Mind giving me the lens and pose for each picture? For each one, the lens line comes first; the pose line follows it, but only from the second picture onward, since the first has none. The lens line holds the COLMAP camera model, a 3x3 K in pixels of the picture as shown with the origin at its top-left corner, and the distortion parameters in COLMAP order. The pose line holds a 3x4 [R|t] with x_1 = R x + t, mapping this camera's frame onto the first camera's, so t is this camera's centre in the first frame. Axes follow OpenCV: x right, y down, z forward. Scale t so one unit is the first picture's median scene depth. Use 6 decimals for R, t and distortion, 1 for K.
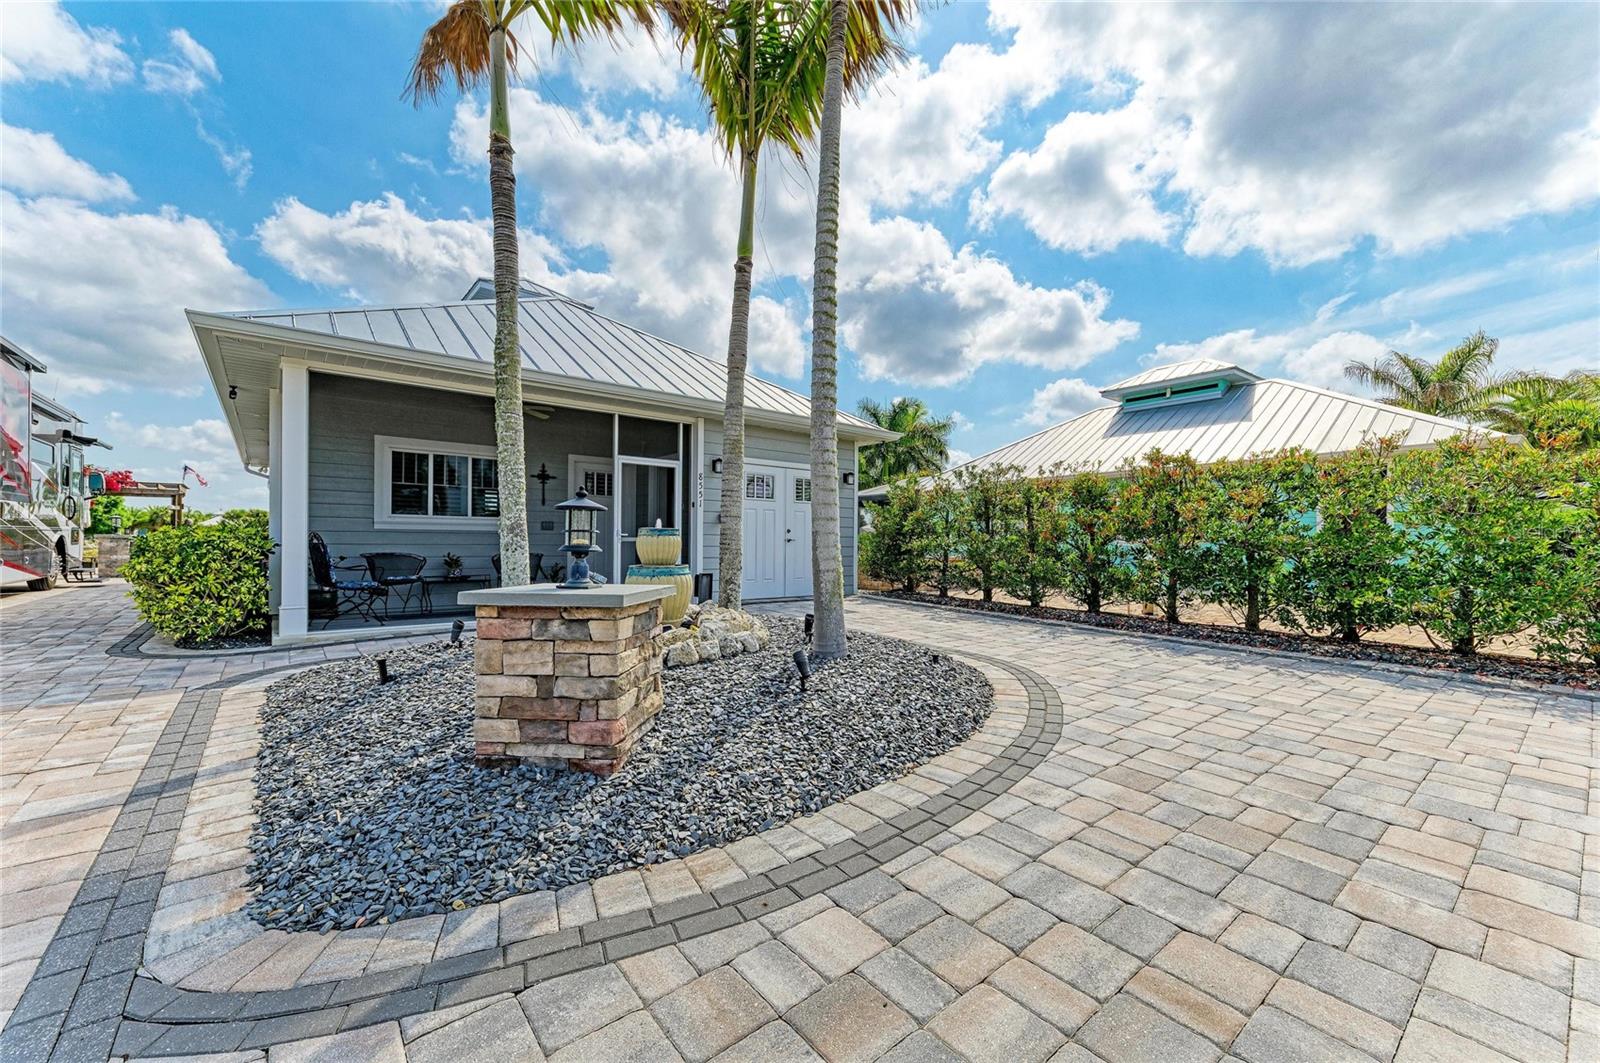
lens RADIAL K [[634.6, 0, 813.3], [0, 634.6, 538.2], [0, 0, 1]] dist [0.004441, 0.000018]
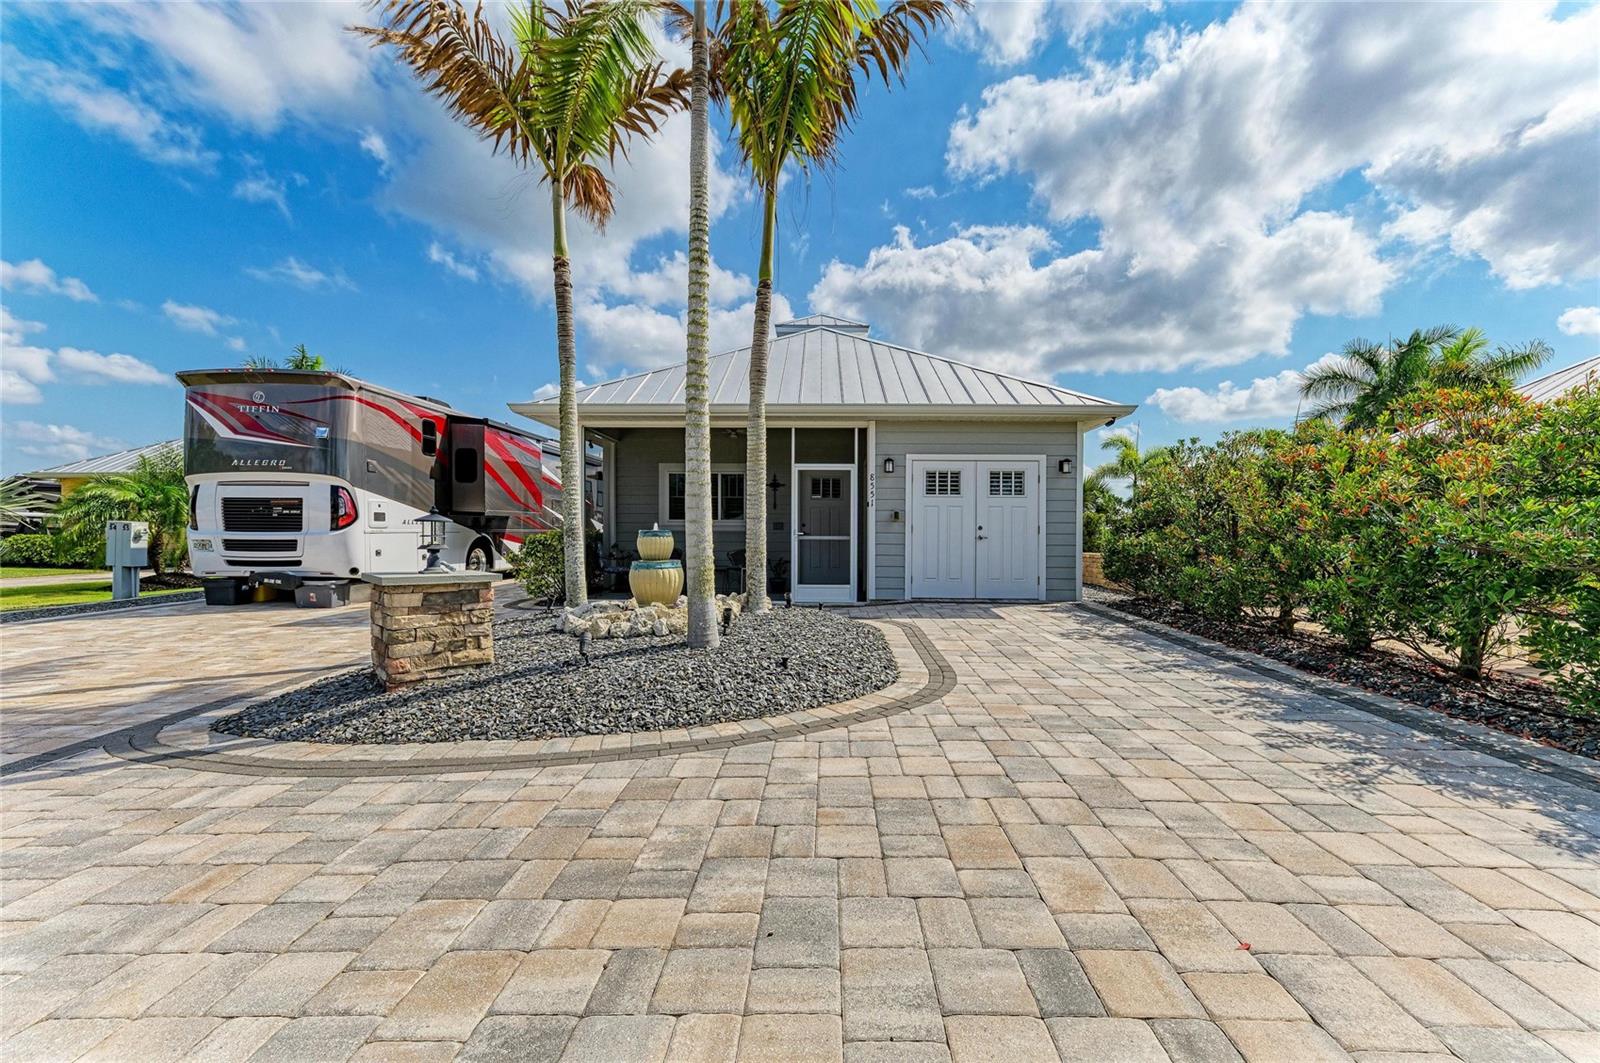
lens RADIAL K [[634.6, 0, 813.3], [0, 634.6, 538.2], [0, 0, 1]] dist [0.004441, 0.000018]
pose [[0.770082, 0.000274, -0.637945, 0.397018], [0.006091, 0.999951, 0.007782, -0.004687], [0.637916, -0.009879, 0.770043, 0.123384]]
